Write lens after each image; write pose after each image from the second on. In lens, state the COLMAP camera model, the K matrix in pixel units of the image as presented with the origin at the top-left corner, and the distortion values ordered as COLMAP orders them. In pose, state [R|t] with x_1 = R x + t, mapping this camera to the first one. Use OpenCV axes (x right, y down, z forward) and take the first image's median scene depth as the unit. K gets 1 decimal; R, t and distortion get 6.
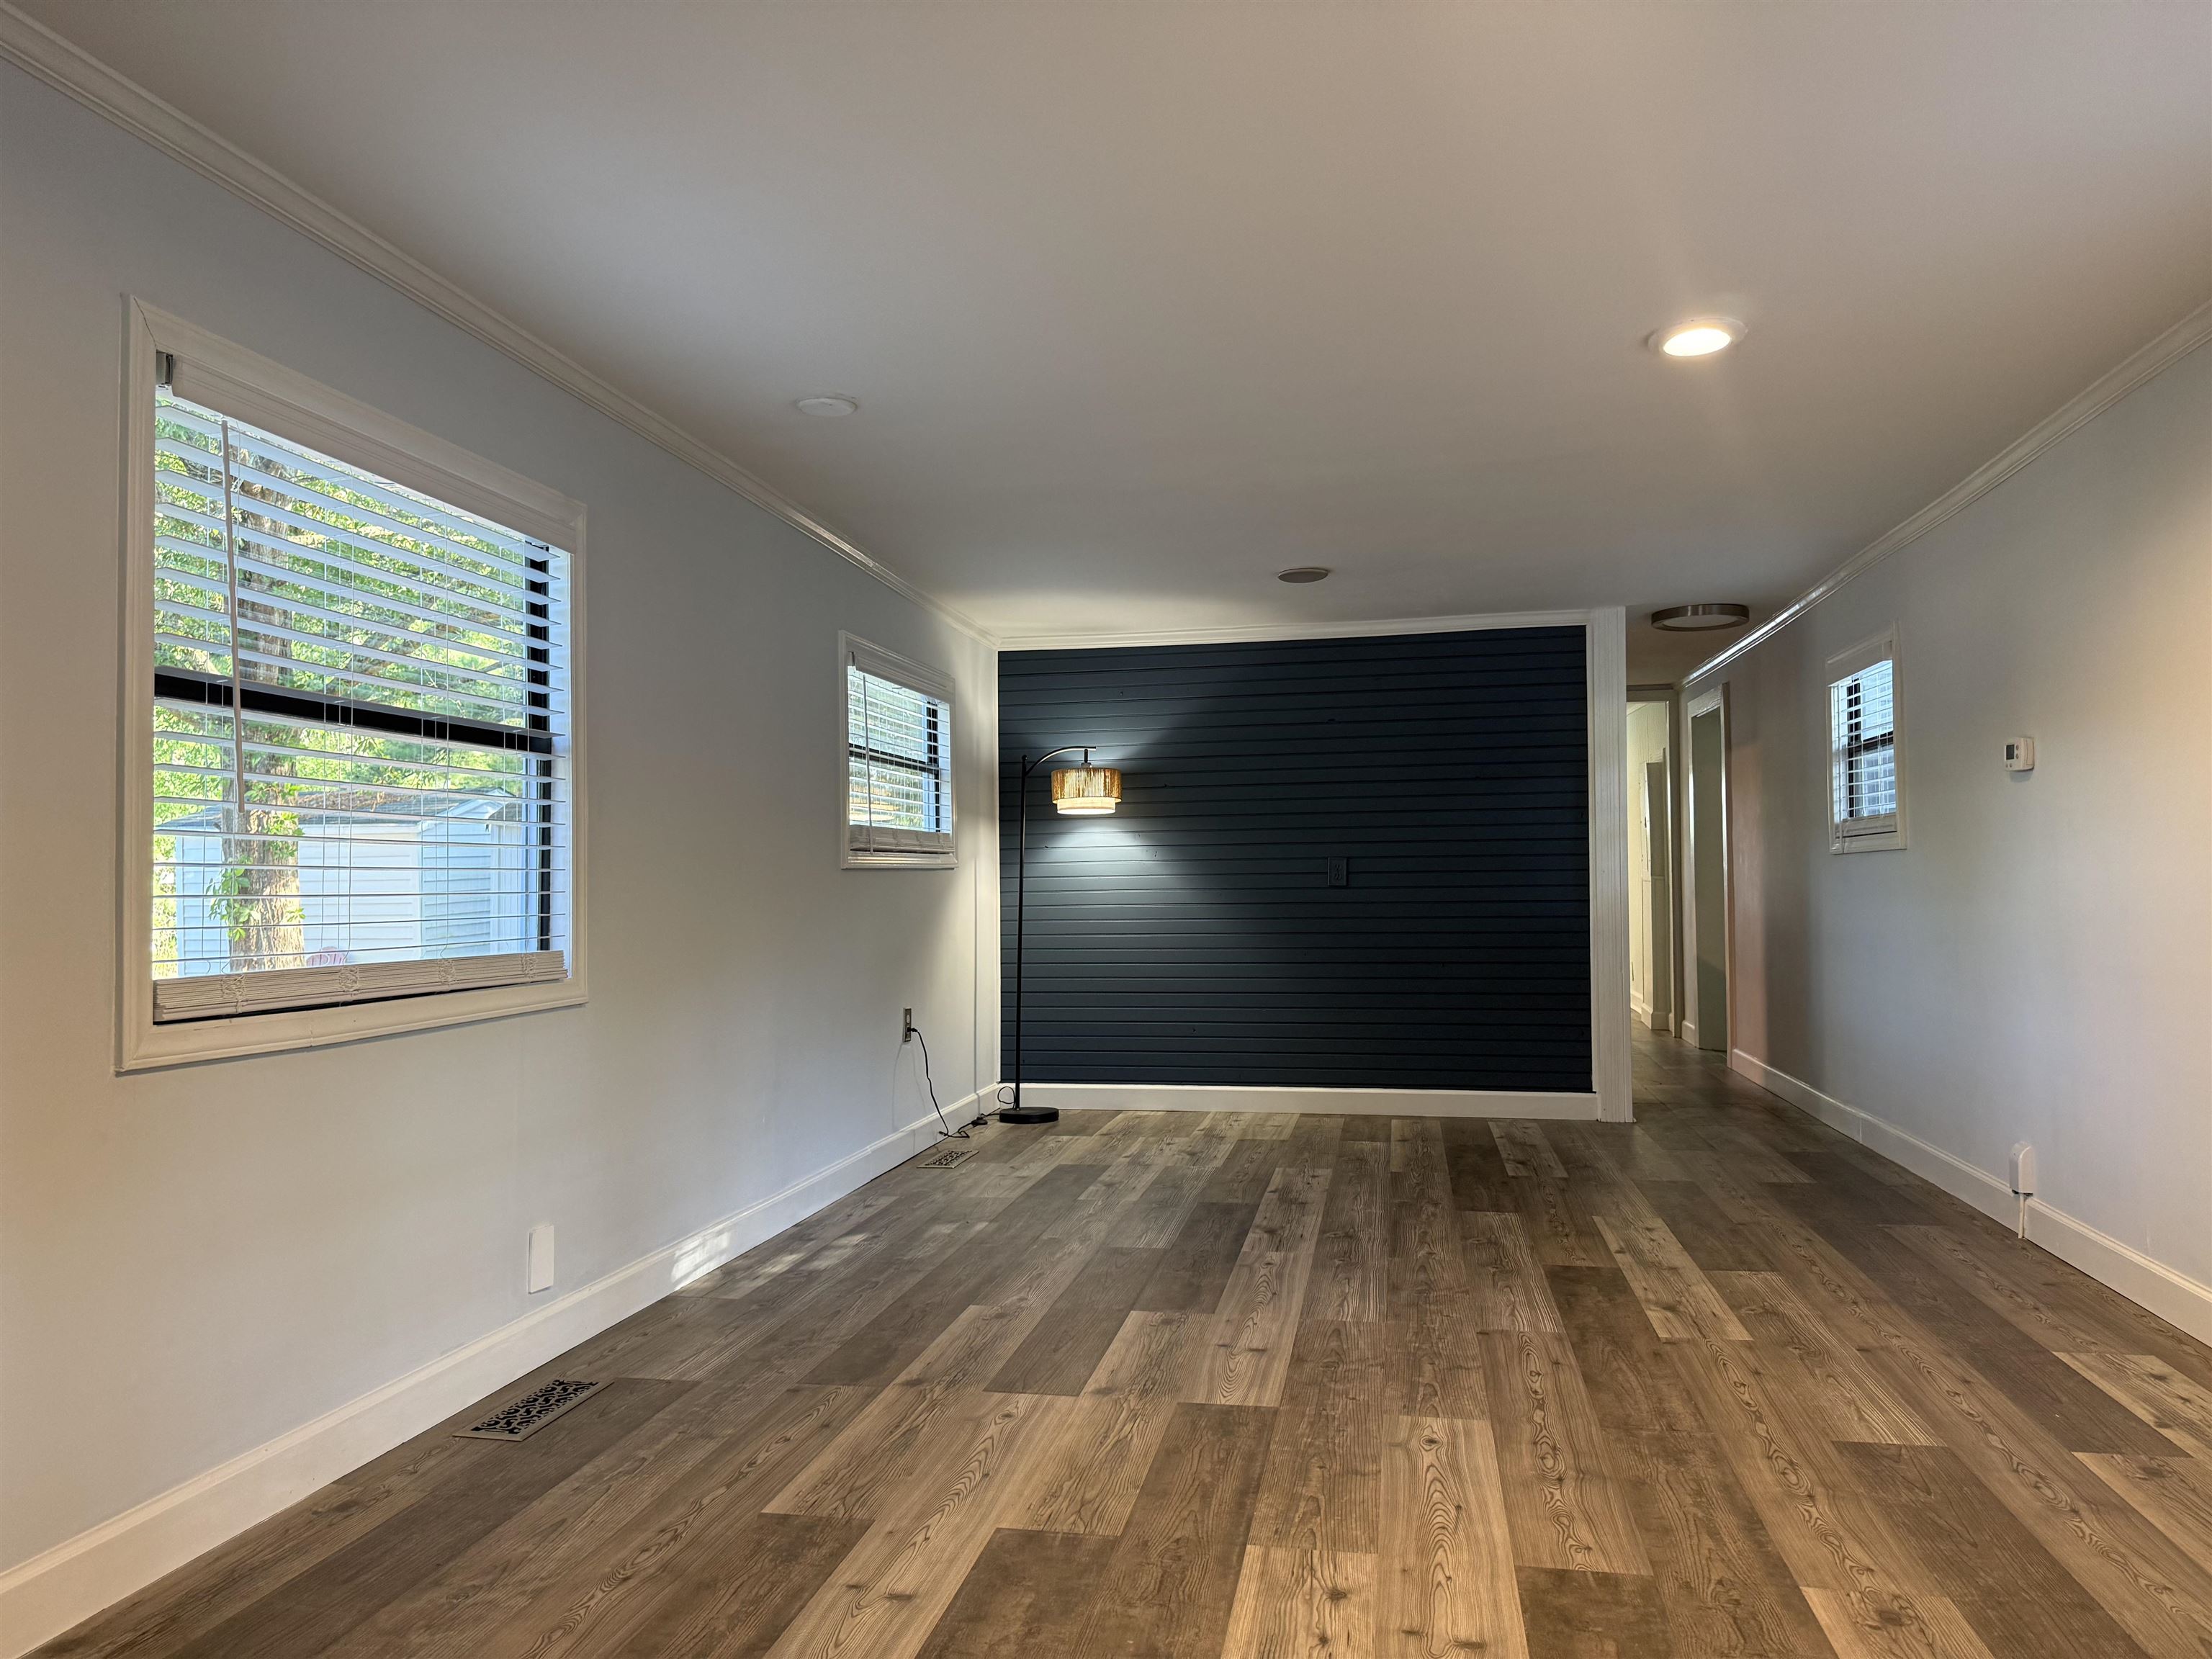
lens RADIAL K [[1575.0, 0, 1074.8], [0, 1575.0, 820.1], [0, 0, 1]] dist [0.058383, -0.072721]
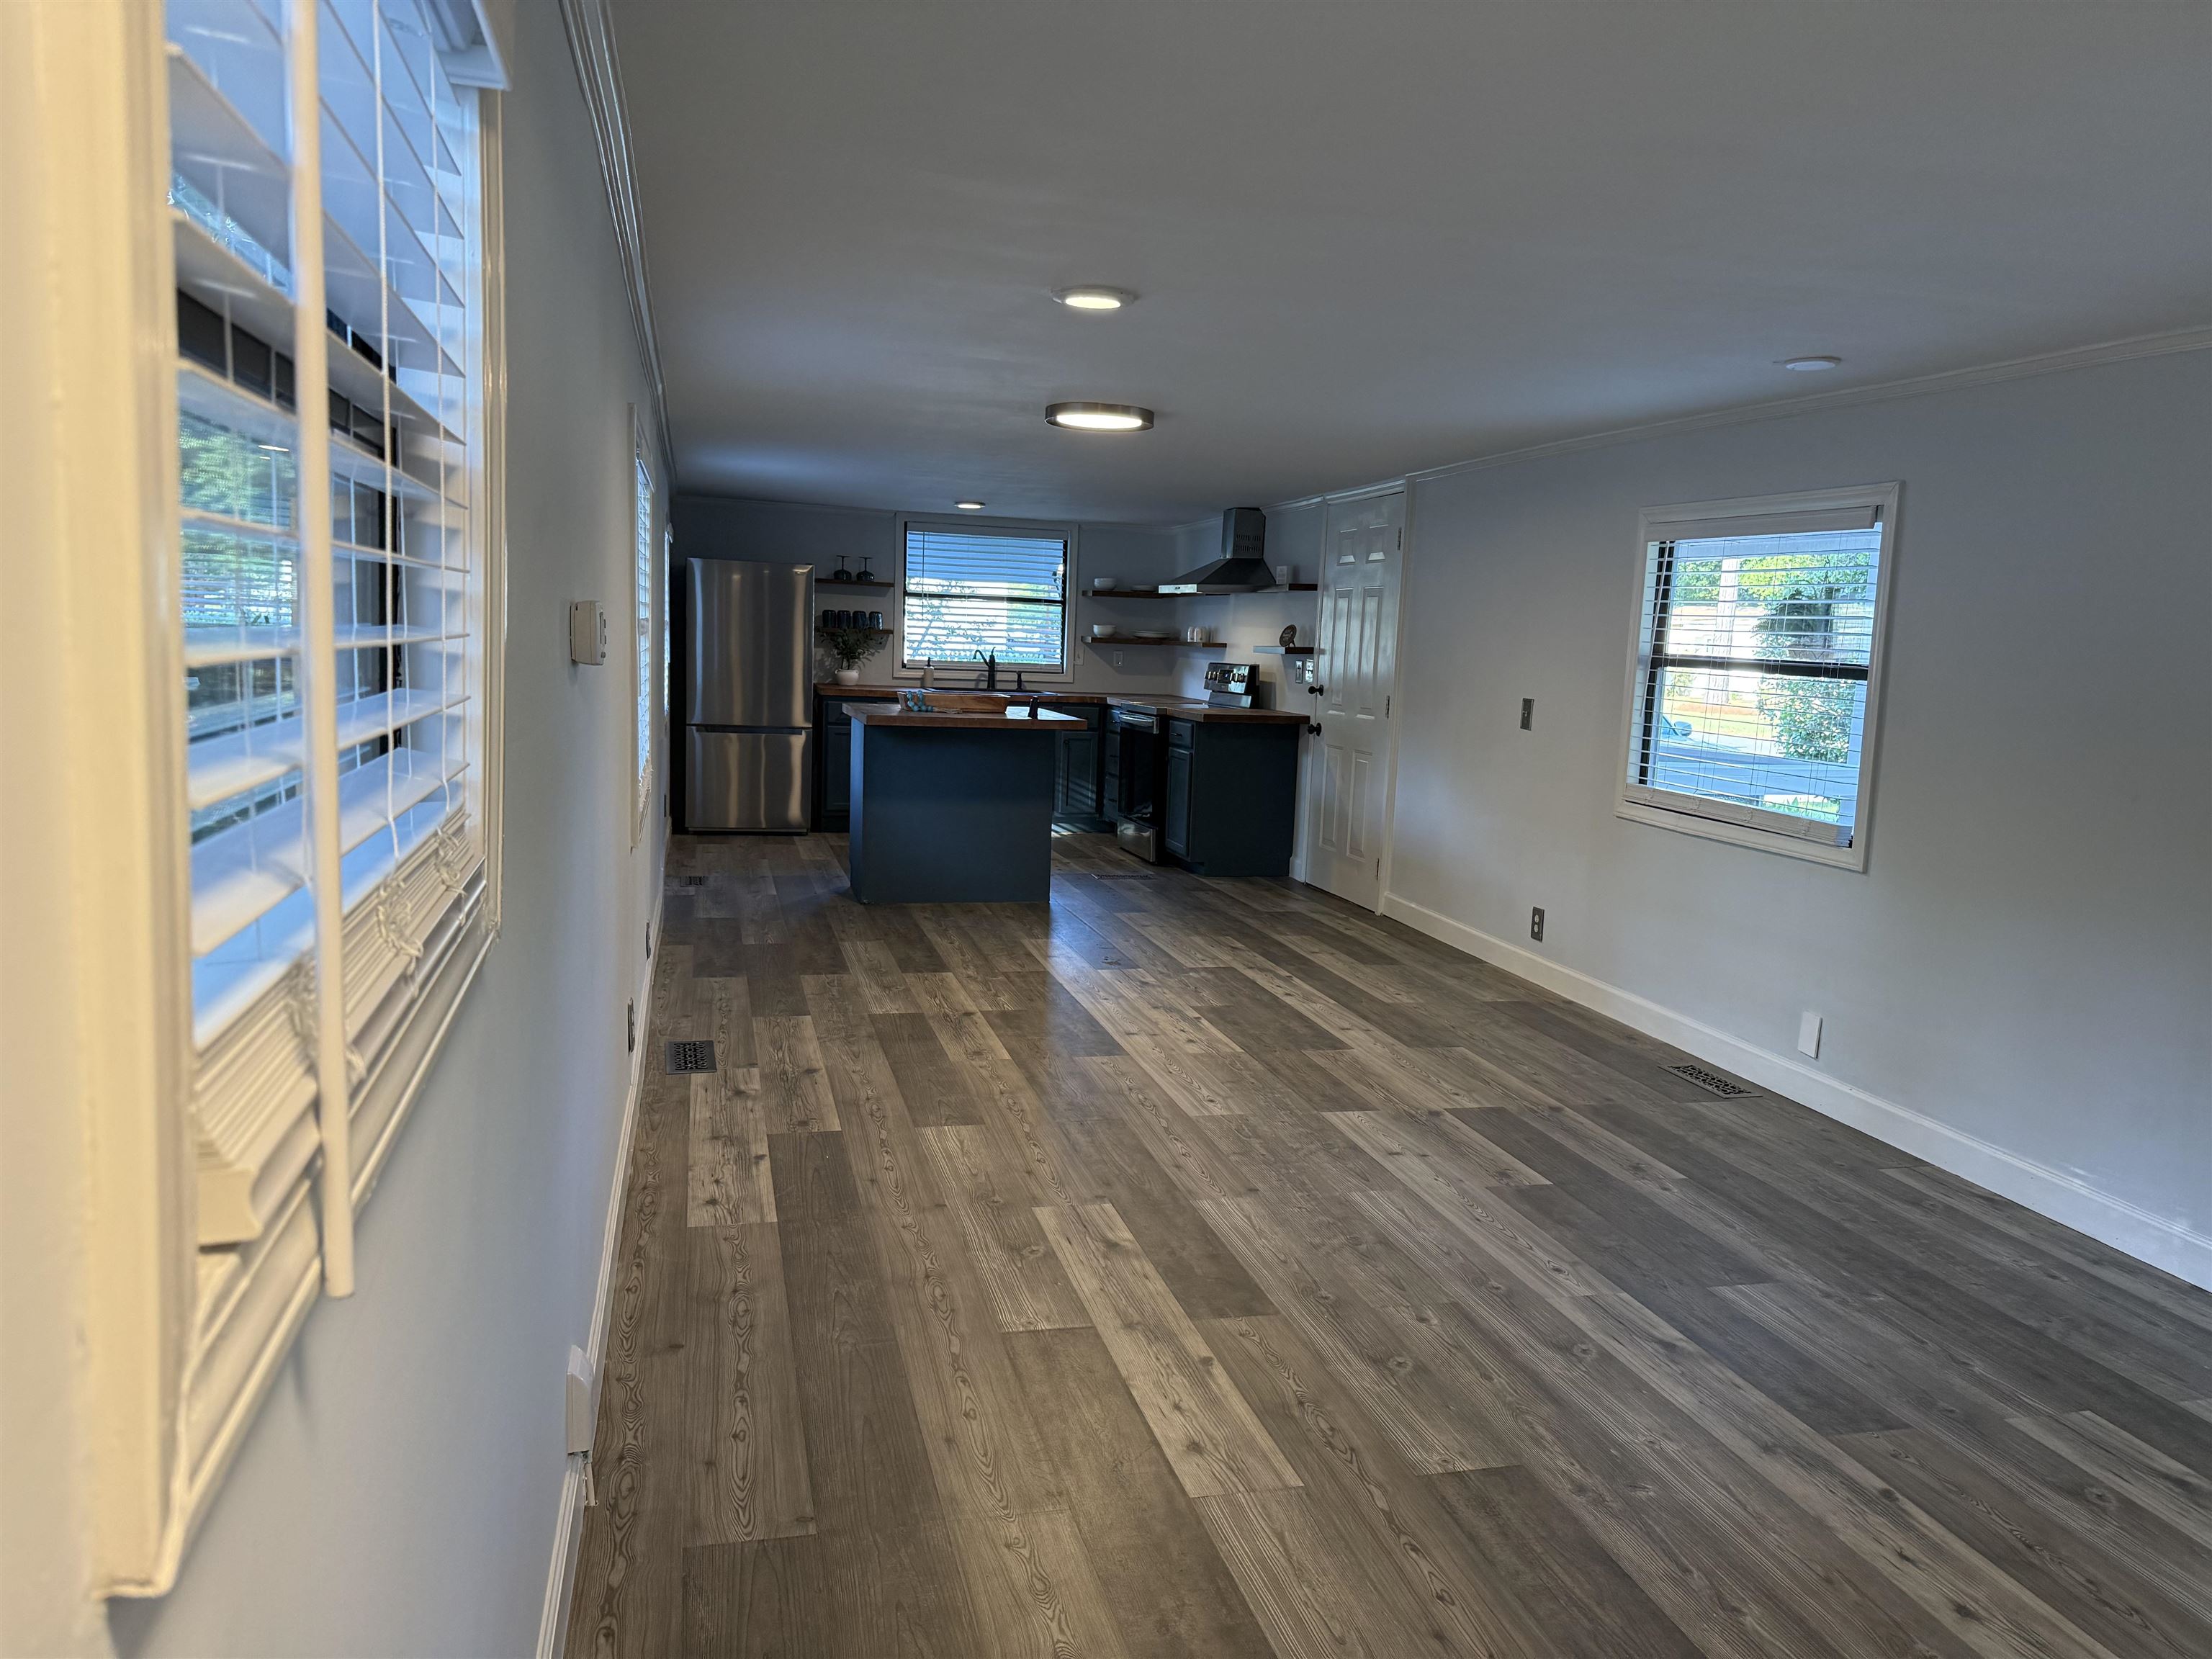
lens RADIAL K [[1575.0, 0, 1074.8], [0, 1575.0, 820.1], [0, 0, 1]] dist [0.058383, -0.072721]
pose [[-0.907455, 0.025568, -0.419371, 0.921158], [-0.014224, 0.995705, 0.091485, -0.039906], [0.419909, 0.088983, -0.903194, 2.138475]]
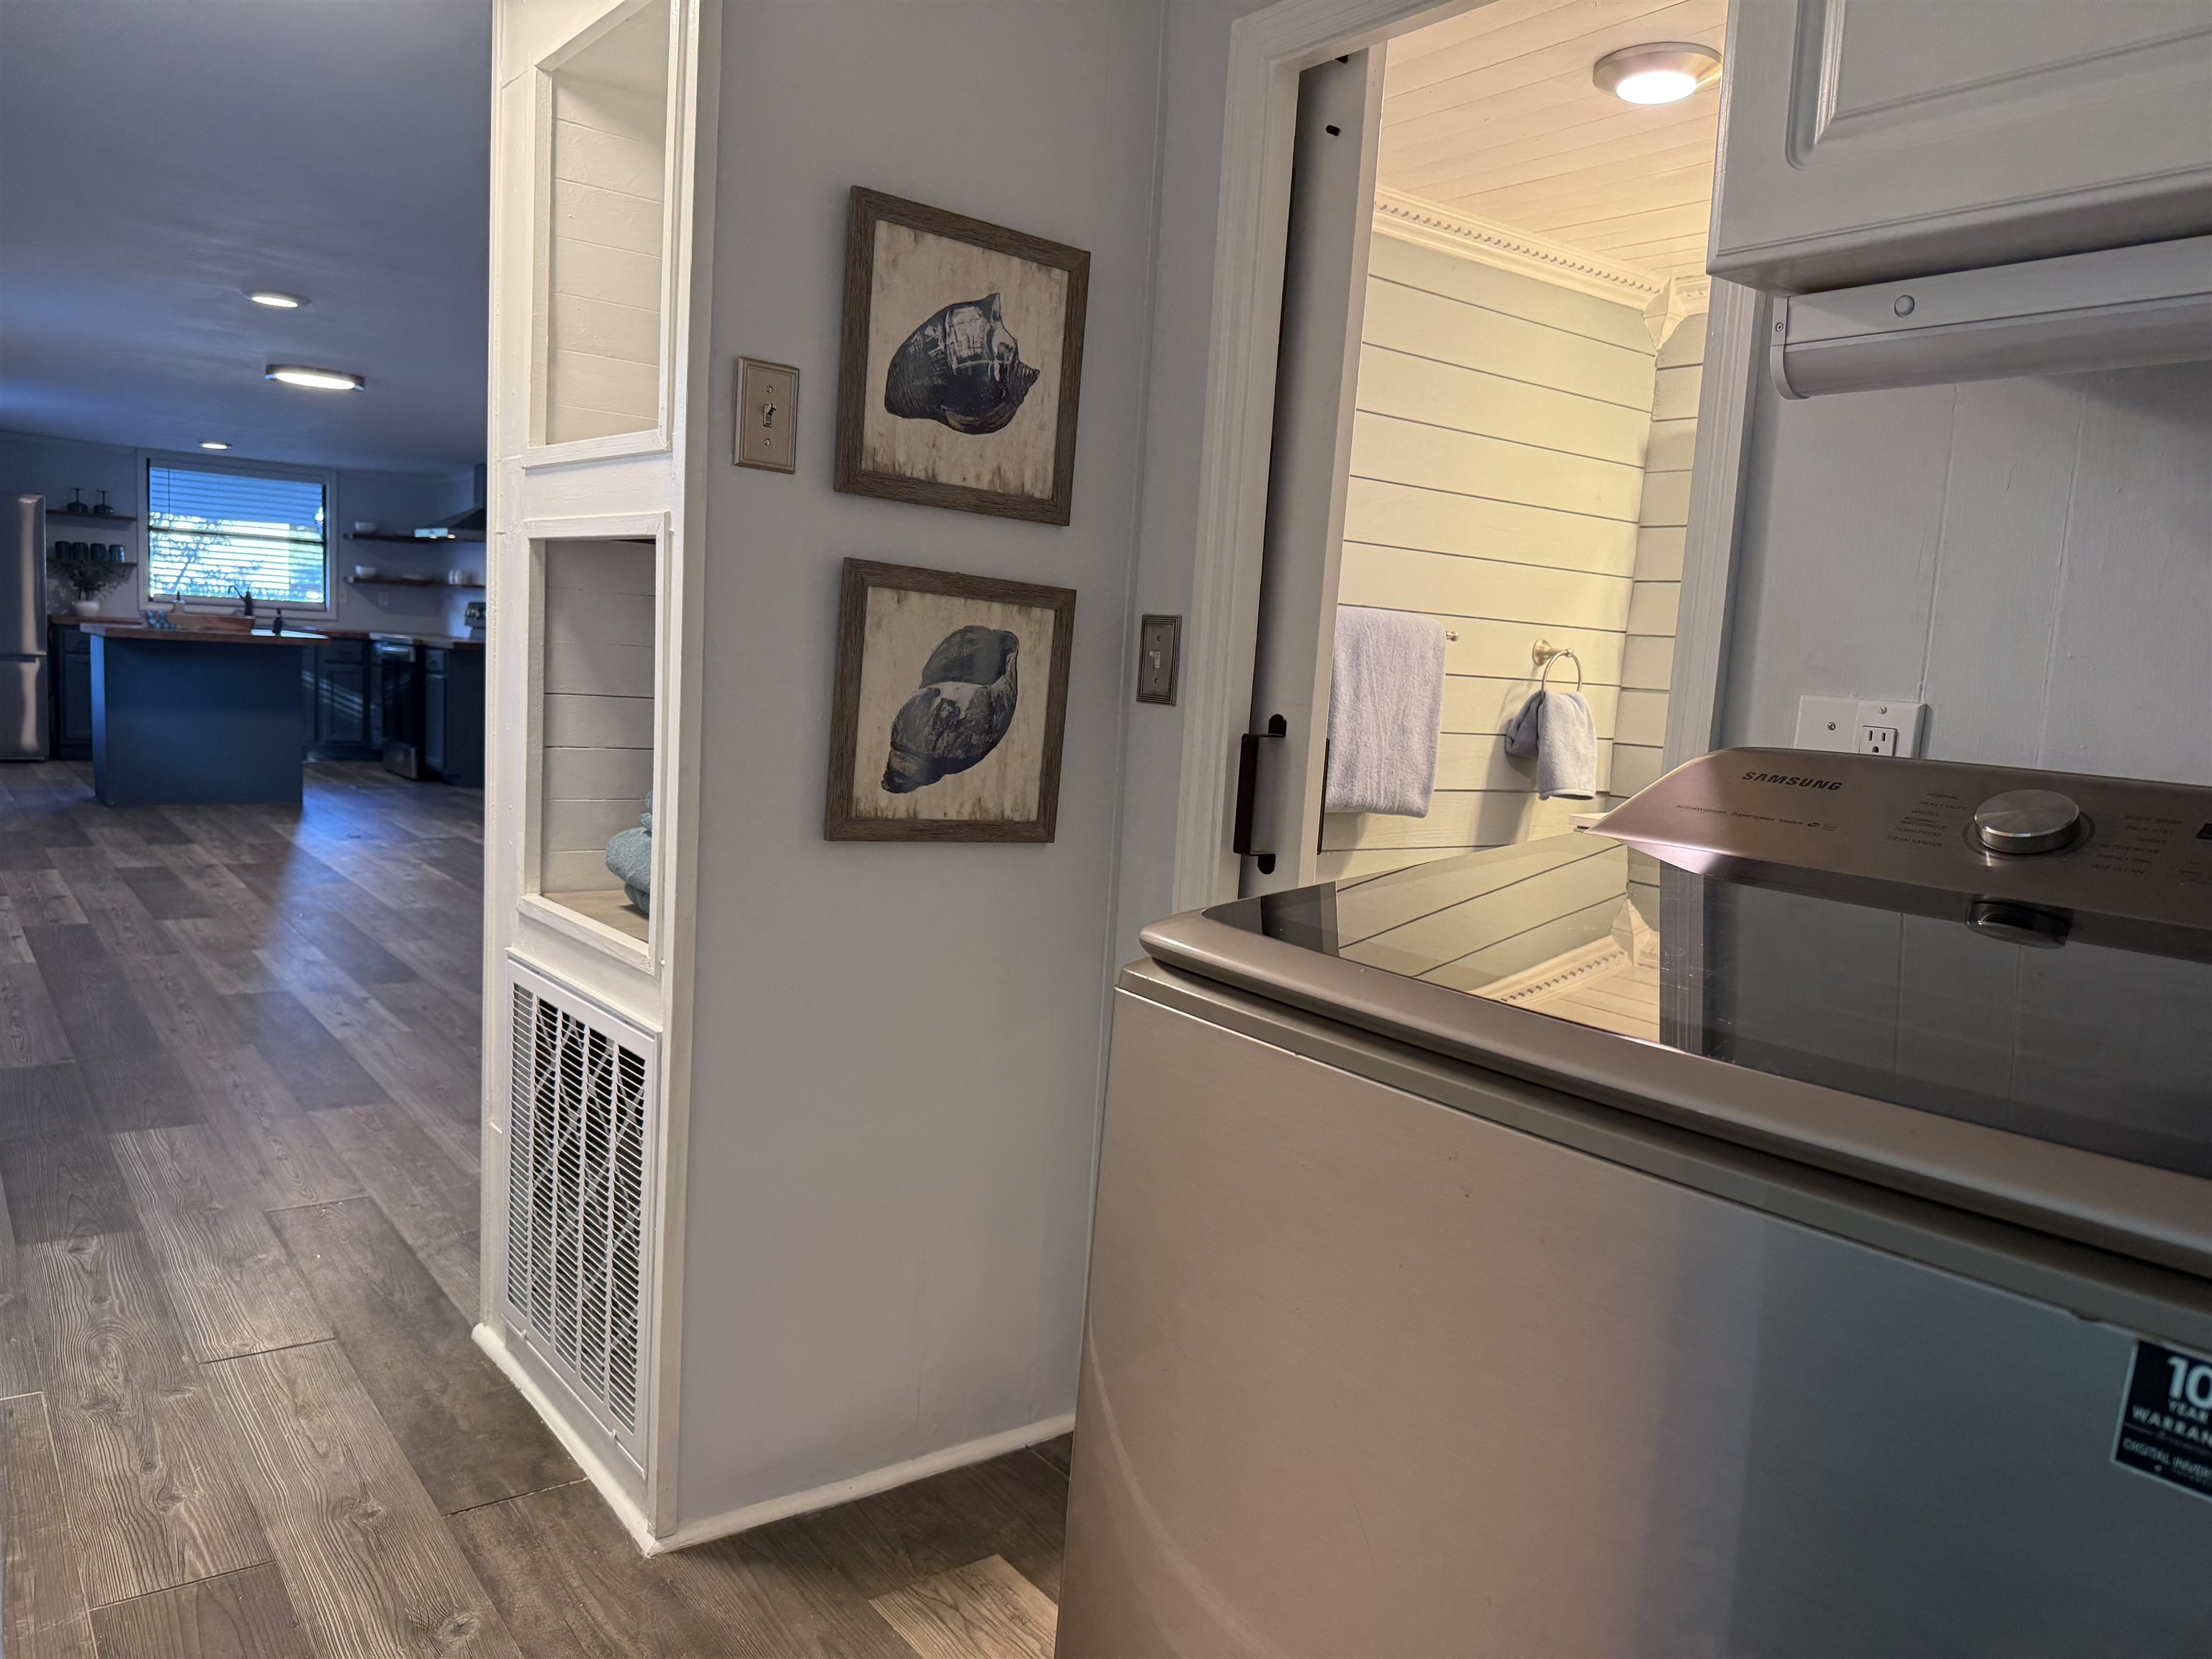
lens RADIAL K [[1575.0, 0, 1074.8], [0, 1575.0, 820.1], [0, 0, 1]] dist [0.058383, -0.072721]
pose [[-0.665746, 0.055848, -0.744086, 1.115130], [-0.026521, 0.994794, 0.098394, 0.036507], [0.745707, 0.085239, -0.660799, 2.803093]]
